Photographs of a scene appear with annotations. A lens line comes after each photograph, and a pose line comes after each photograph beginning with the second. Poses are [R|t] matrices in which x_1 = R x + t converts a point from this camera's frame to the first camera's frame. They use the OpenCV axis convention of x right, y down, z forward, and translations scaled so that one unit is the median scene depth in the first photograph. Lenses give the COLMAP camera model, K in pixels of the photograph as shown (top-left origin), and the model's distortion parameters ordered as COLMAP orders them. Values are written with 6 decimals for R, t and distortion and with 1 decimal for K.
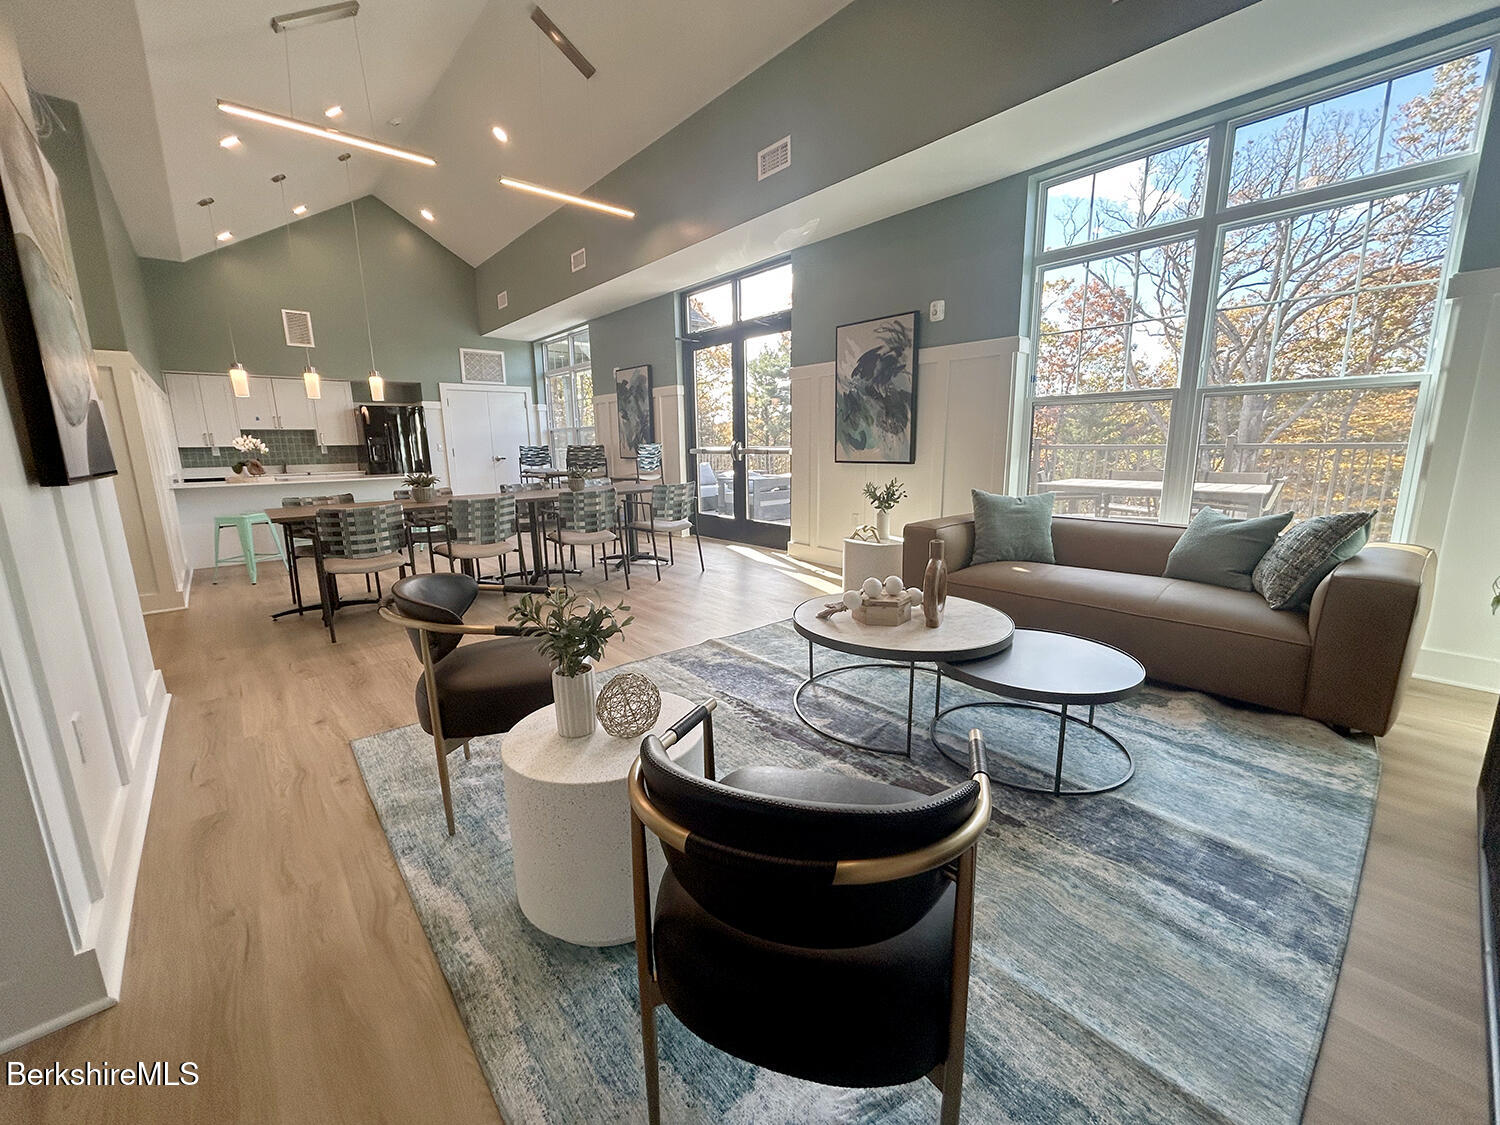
lens RADIAL K [[603.5, 0, 747.9], [0, 603.5, 559.7], [0, 0, 1]] dist [-0.003554, -0.000211]
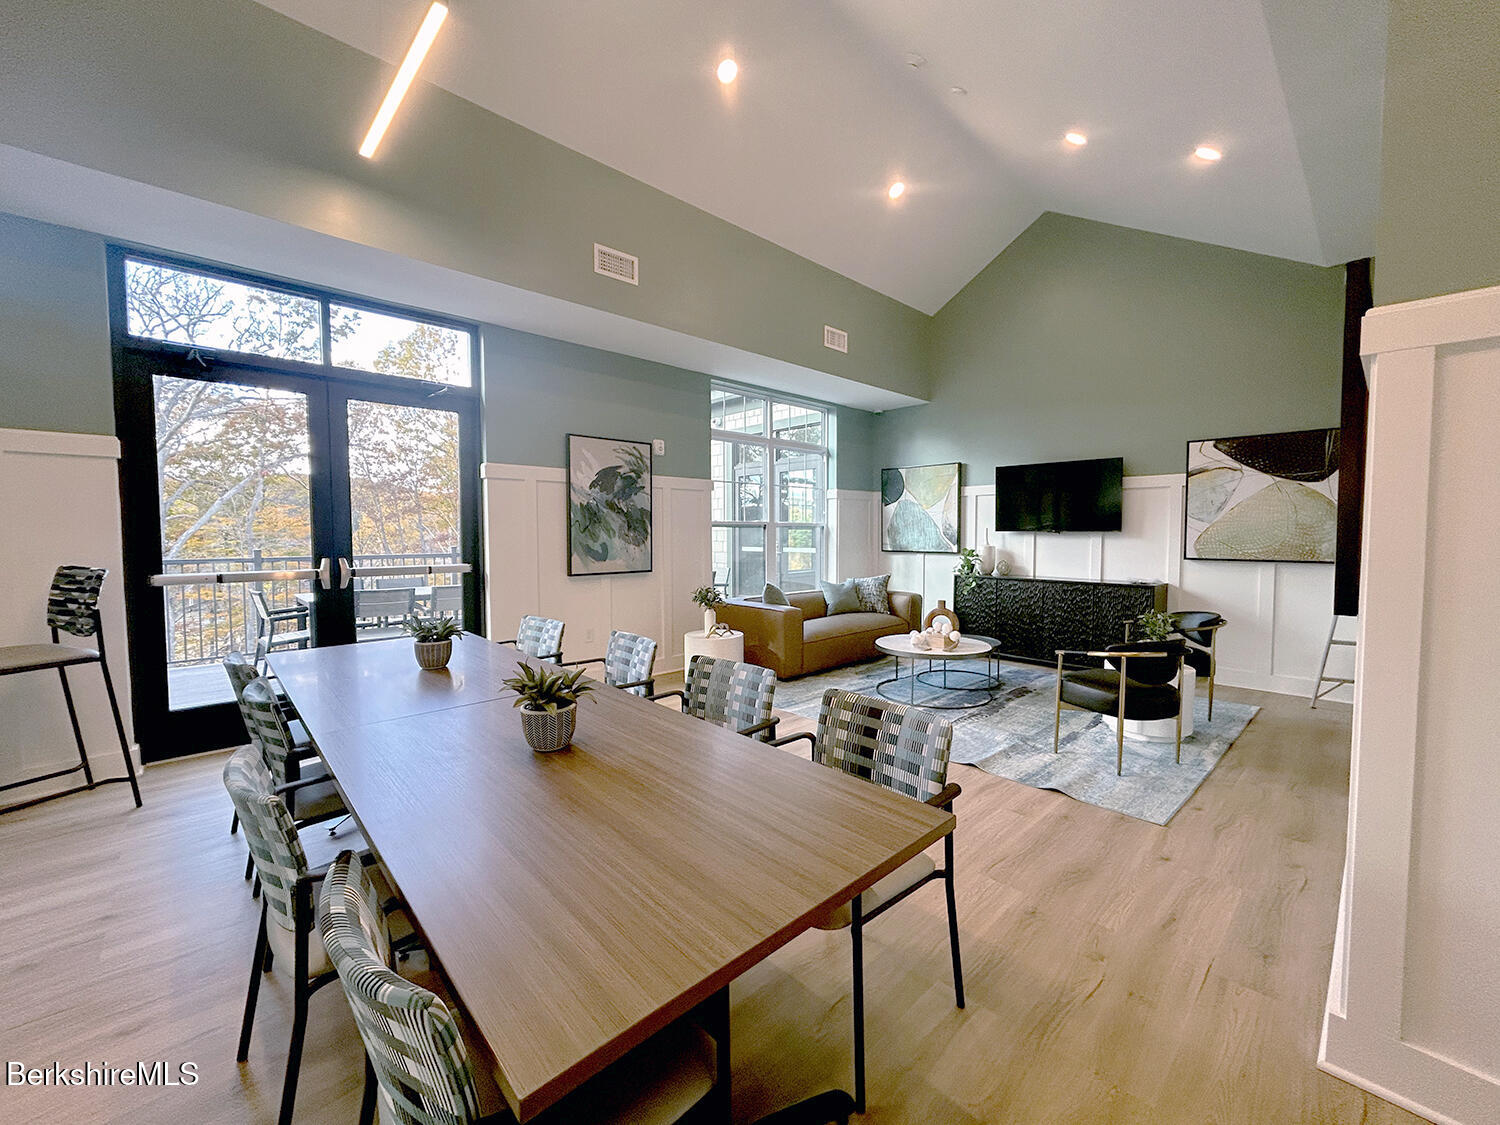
lens RADIAL K [[603.5, 0, 747.3], [0, 603.5, 562.6], [0, 0, 1]] dist [-0.003554, -0.000211]
pose [[-0.037719, -0.039455, 0.998509, -0.851083], [0.192684, 0.980182, 0.046009, -0.188823], [-0.980536, 0.194132, -0.029369, 0.834630]]
